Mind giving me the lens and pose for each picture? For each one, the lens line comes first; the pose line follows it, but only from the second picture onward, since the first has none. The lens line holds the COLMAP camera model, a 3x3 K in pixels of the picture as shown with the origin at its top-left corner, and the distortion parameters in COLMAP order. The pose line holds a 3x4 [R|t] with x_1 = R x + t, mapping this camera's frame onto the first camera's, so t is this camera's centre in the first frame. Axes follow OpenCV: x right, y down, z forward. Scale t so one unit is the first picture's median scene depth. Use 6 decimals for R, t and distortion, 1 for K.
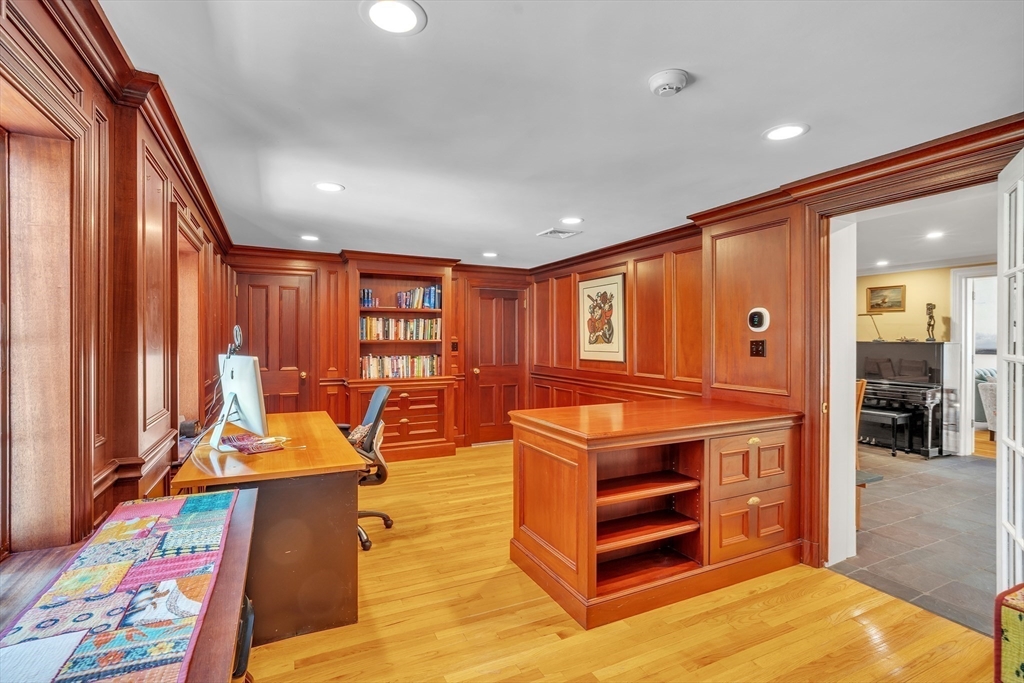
lens RADIAL K [[481.6, 0, 511.2], [0, 481.6, 345.9], [0, 0, 1]] dist [0.000677, -0.000257]
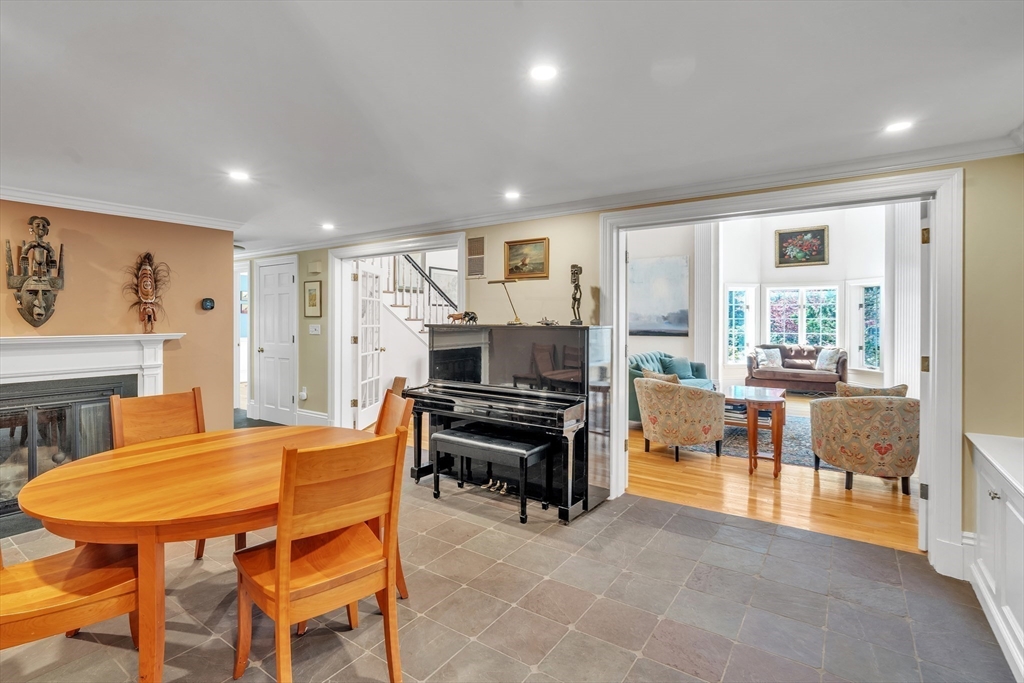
lens RADIAL K [[481.6, 0, 511.8], [0, 481.6, 332.3], [0, 0, 1]] dist [0.000677, -0.000257]
pose [[0.866480, -0.002219, 0.499207, 0.479053], [-0.000888, 0.999982, 0.005985, -0.003382], [-0.499211, -0.005629, 0.866462, 0.490903]]
